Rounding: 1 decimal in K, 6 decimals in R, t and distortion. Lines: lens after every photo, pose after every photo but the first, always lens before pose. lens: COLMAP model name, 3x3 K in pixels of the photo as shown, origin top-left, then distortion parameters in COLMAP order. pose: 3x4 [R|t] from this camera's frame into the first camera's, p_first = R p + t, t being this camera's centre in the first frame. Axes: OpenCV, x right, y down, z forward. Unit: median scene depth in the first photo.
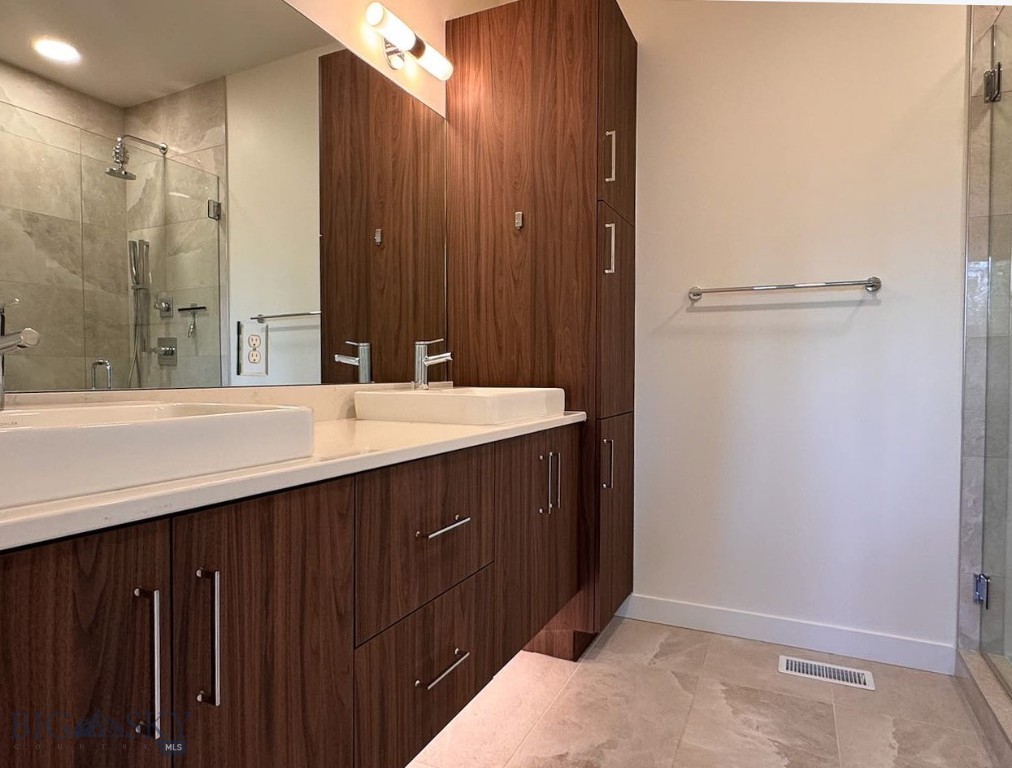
lens RADIAL K [[601.2, 0, 506.0], [0, 601.2, 384.0], [0, 0, 1]] dist [0.000186, -0.000723]
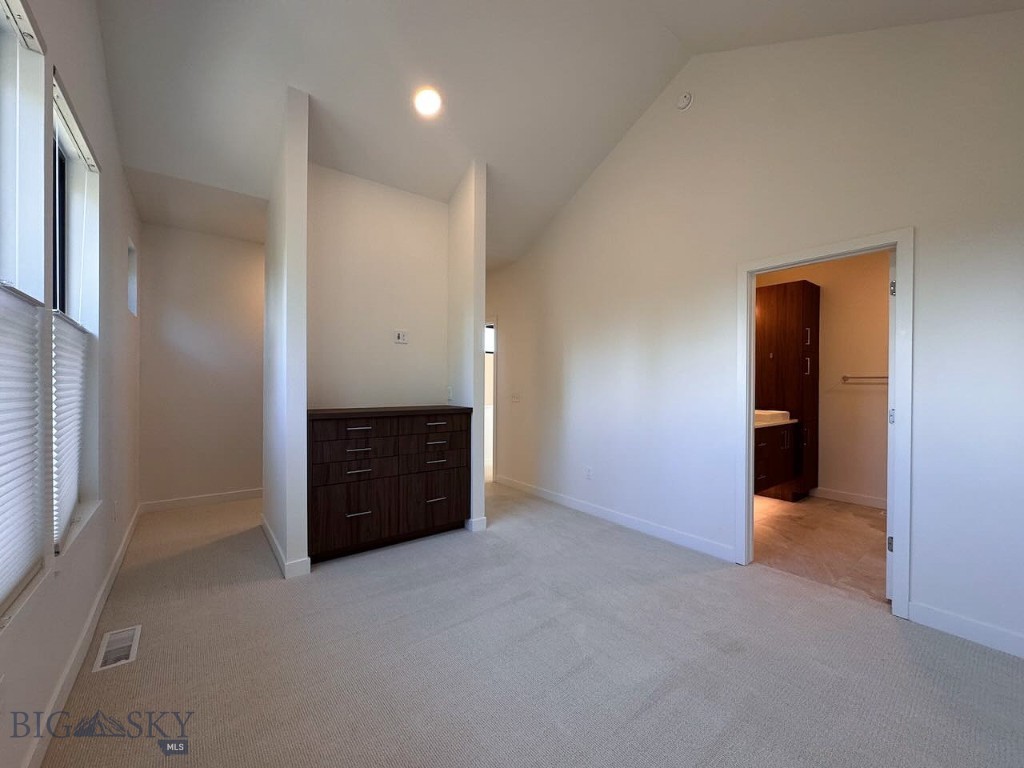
lens RADIAL K [[406.7, 0, 512.0], [0, 406.7, 384.0], [0, 0, 1]] dist [-0.001325, -0.000137]
pose [[0.889848, 0.003297, -0.456246, -0.220224], [-0.010480, 0.999858, -0.013213, -0.092697], [0.456137, 0.016539, 0.889756, -1.517289]]
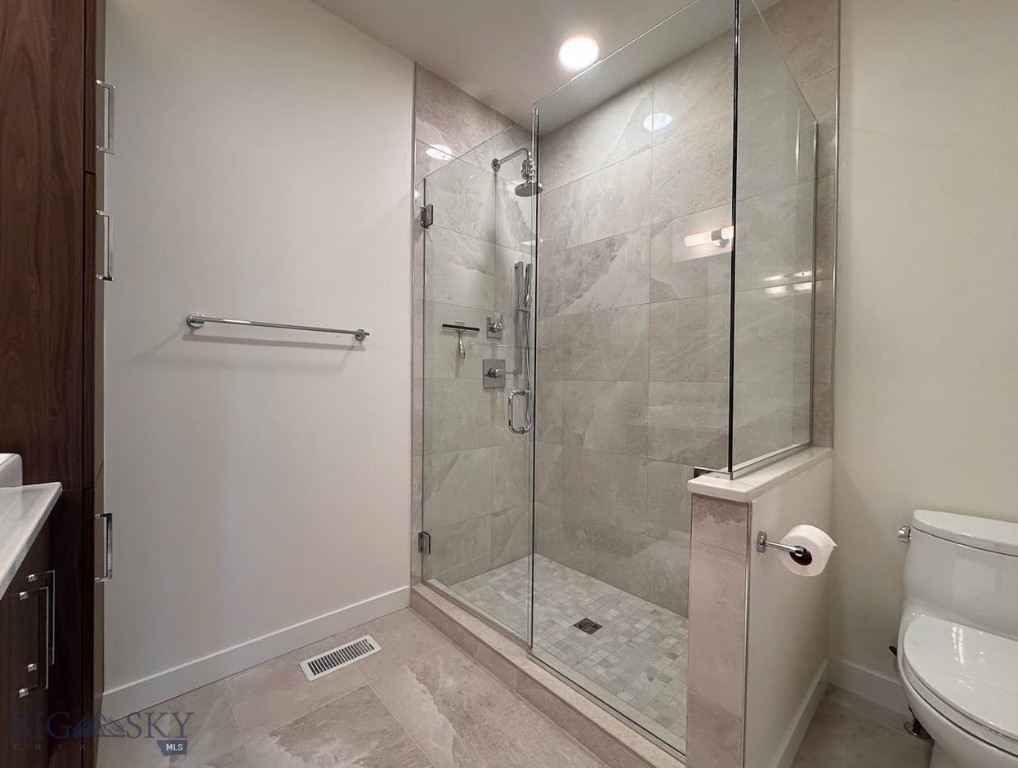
lens RADIAL K [[418.3, 0, 509.0], [0, 418.3, 384.0], [0, 0, 1]] dist [0.001302, -0.000002]
pose [[0.379888, -0.005266, 0.925018, -0.107067], [0.006370, 0.999975, 0.003076, -0.060436], [-0.925011, 0.004724, 0.379912, 0.363026]]
